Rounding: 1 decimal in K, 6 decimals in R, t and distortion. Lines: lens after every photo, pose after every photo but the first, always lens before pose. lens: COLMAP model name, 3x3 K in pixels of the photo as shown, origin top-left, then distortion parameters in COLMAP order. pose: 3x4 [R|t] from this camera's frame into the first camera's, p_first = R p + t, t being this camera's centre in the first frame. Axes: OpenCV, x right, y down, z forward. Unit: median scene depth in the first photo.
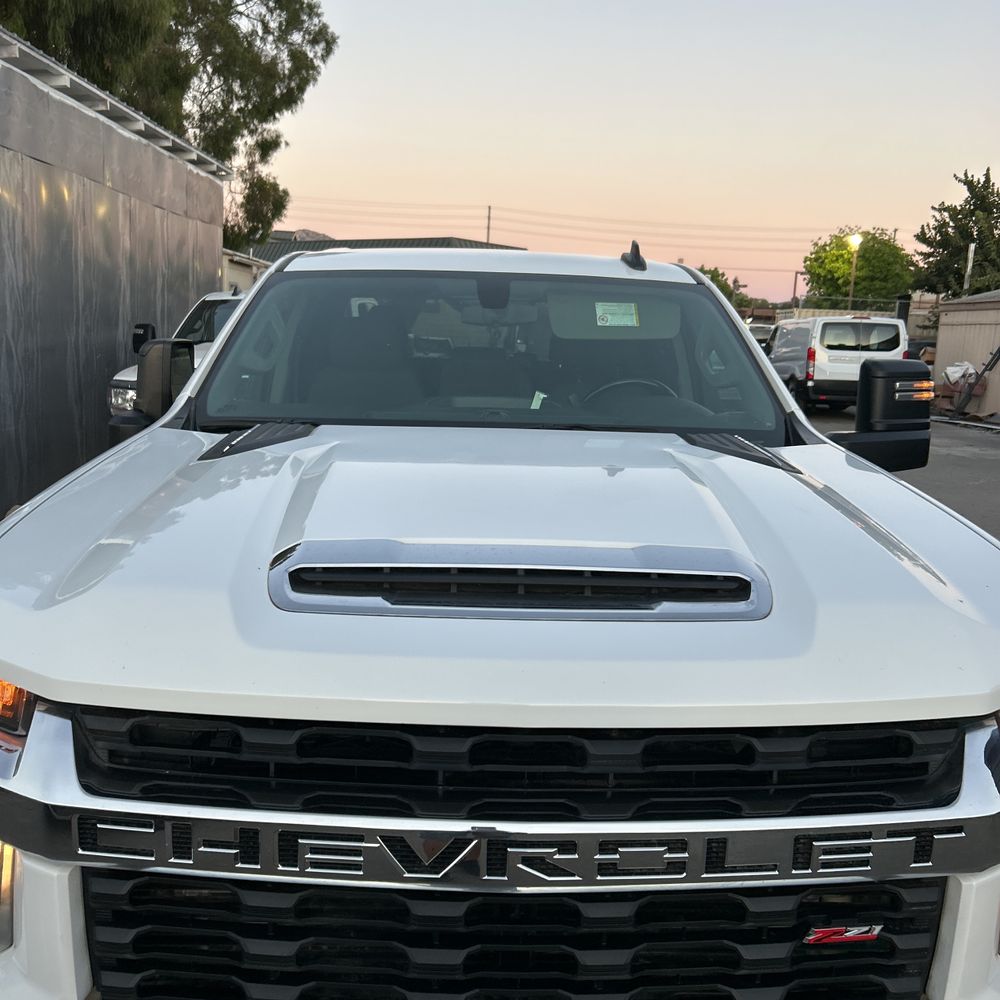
lens RADIAL K [[1010.5, 0, 495.6], [0, 1010.5, 491.7], [0, 0, 1]] dist [0.016812, 0.000000]
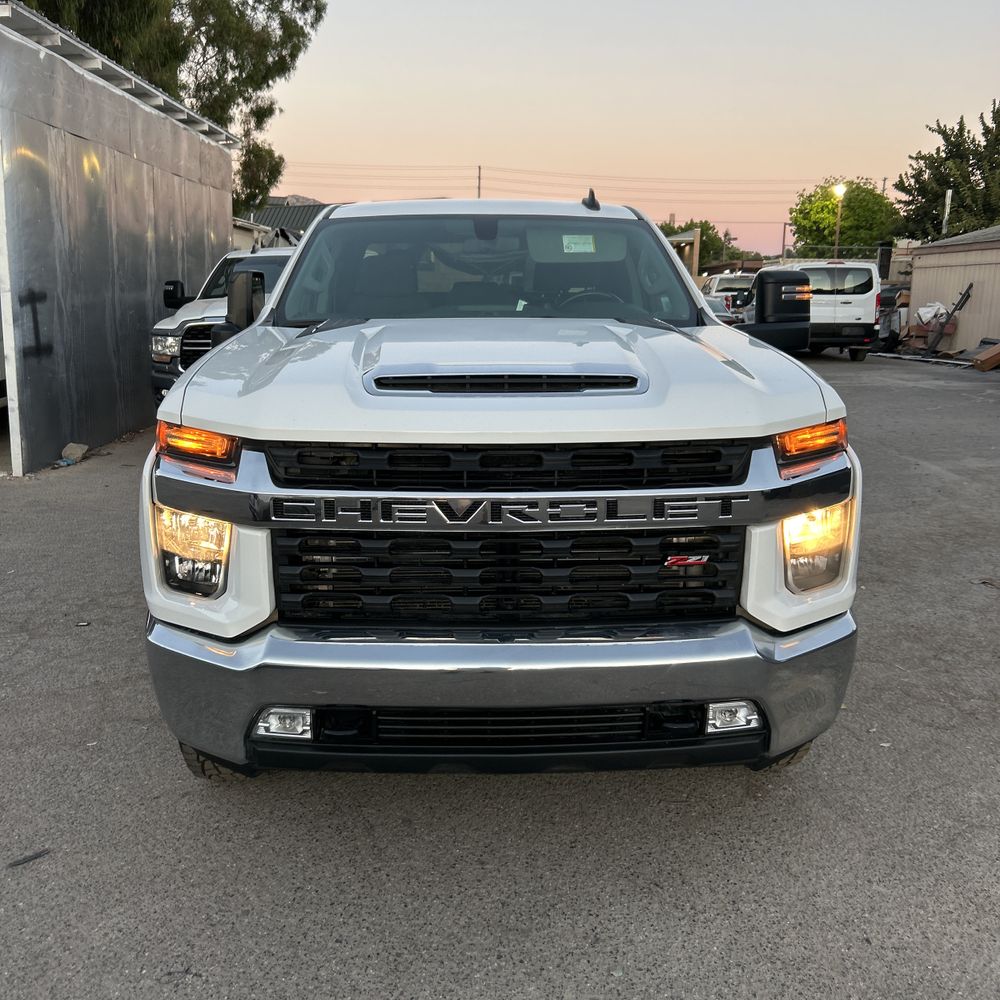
lens RADIAL K [[1010.5, 0, 496.4], [0, 1010.5, 470.8], [0, 0, 1]] dist [0.016812, 0.000000]
pose [[0.999612, -0.027829, 0.001386, 0.000250], [0.027801, 0.999466, 0.017187, 0.031434], [-0.001863, -0.017142, 0.999851, -0.109529]]
